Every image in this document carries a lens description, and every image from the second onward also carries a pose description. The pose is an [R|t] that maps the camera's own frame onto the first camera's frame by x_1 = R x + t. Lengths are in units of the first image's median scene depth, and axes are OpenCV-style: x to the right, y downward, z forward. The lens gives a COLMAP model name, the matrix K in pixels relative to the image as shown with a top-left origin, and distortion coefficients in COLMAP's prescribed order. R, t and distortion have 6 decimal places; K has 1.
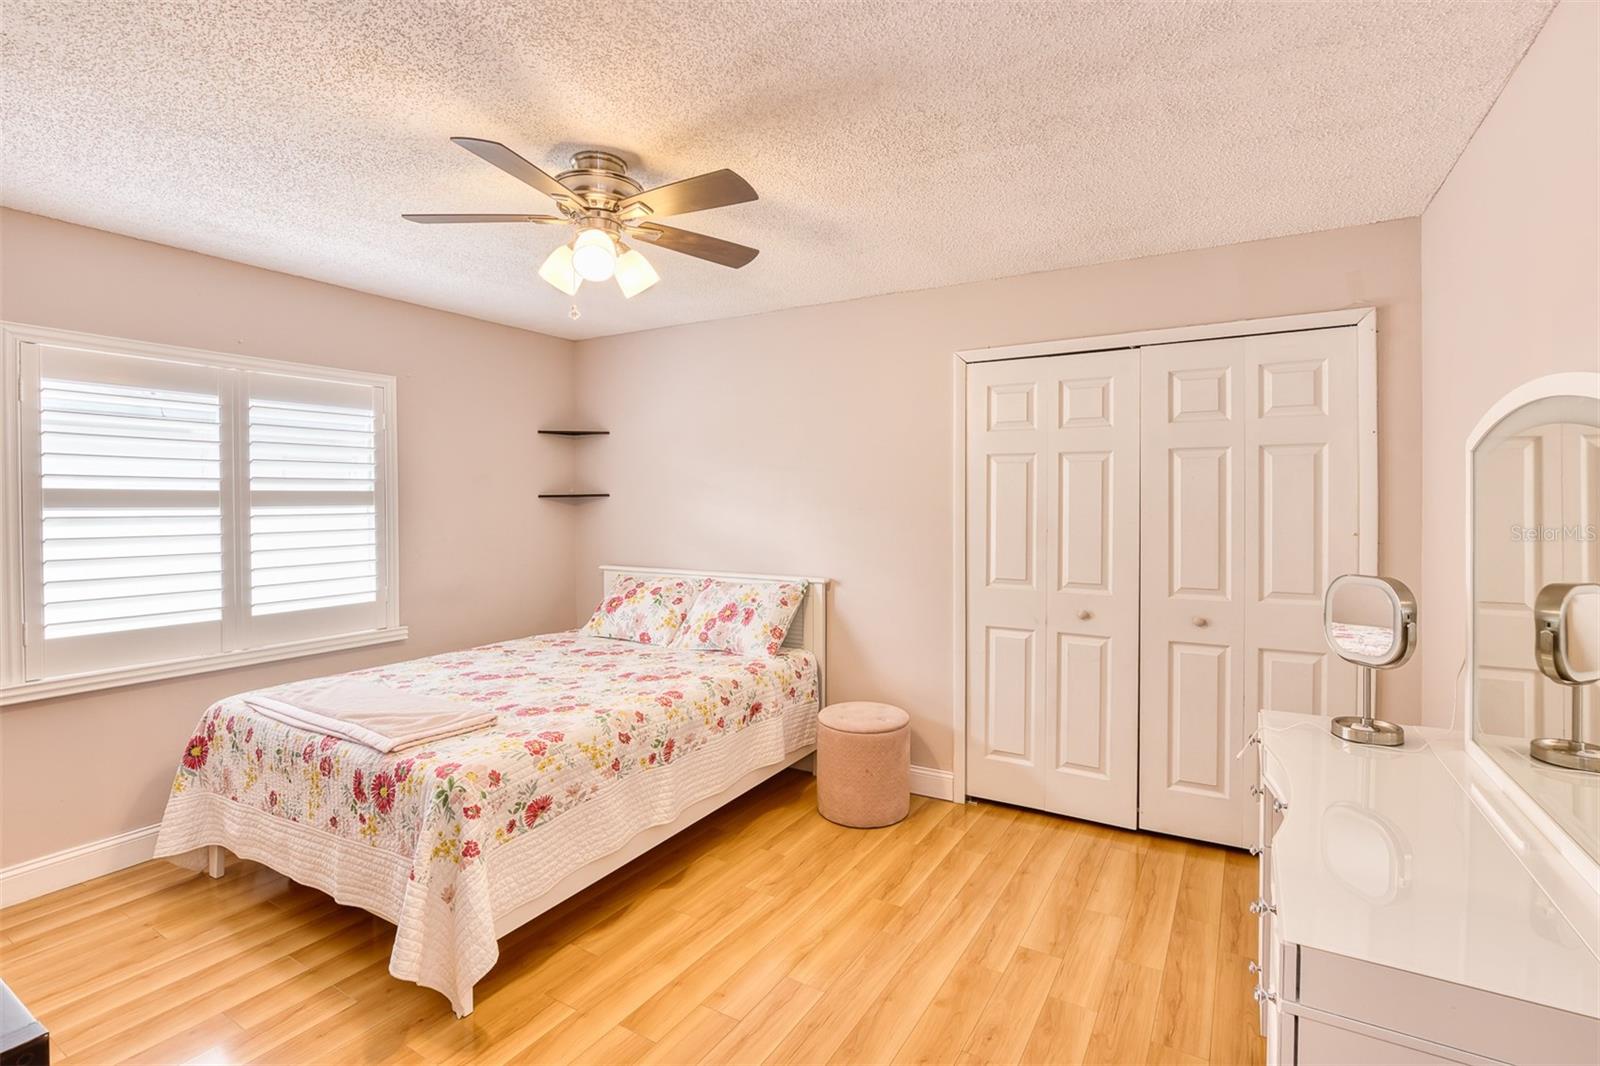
lens RADIAL K [[738.1, 0, 801.8], [0, 738.1, 521.8], [0, 0, 1]] dist [0.038681, 0.000821]
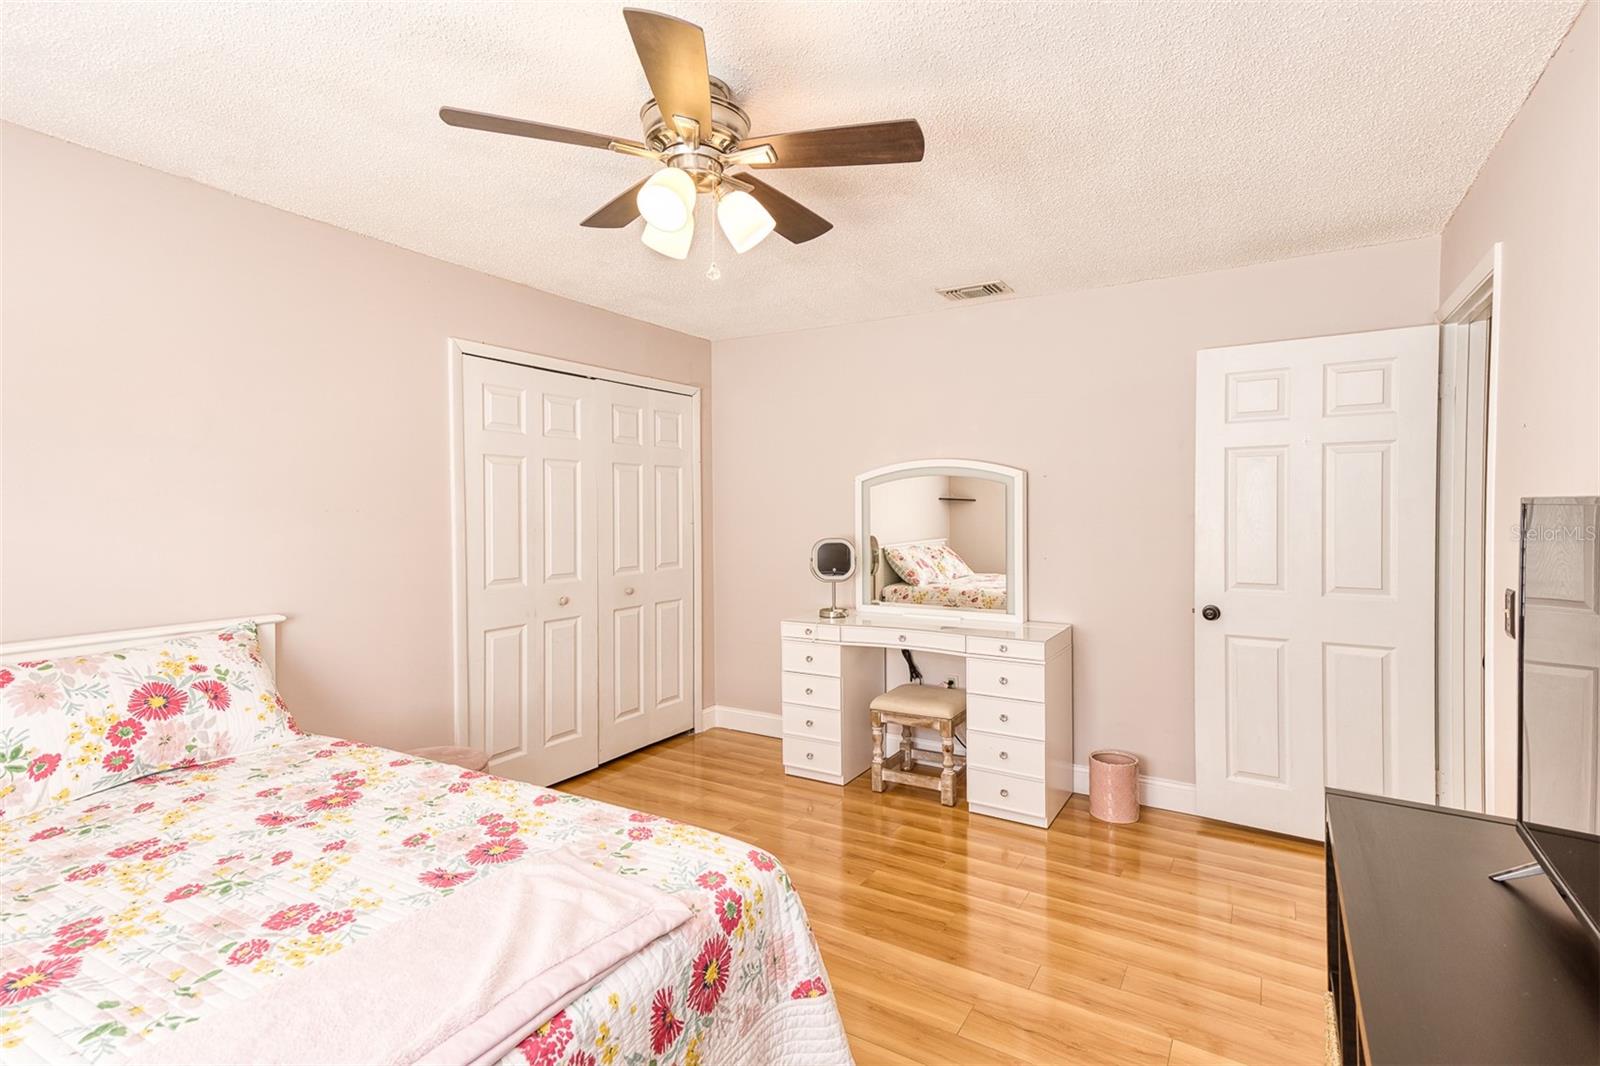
lens RADIAL K [[738.1, 0, 801.8], [0, 738.1, 521.8], [0, 0, 1]] dist [0.038681, 0.000821]
pose [[0.032260, -0.017082, 0.999334, -0.806988], [0.027058, 0.999502, 0.016211, -0.006829], [-0.999113, 0.026517, 0.032706, 0.630534]]
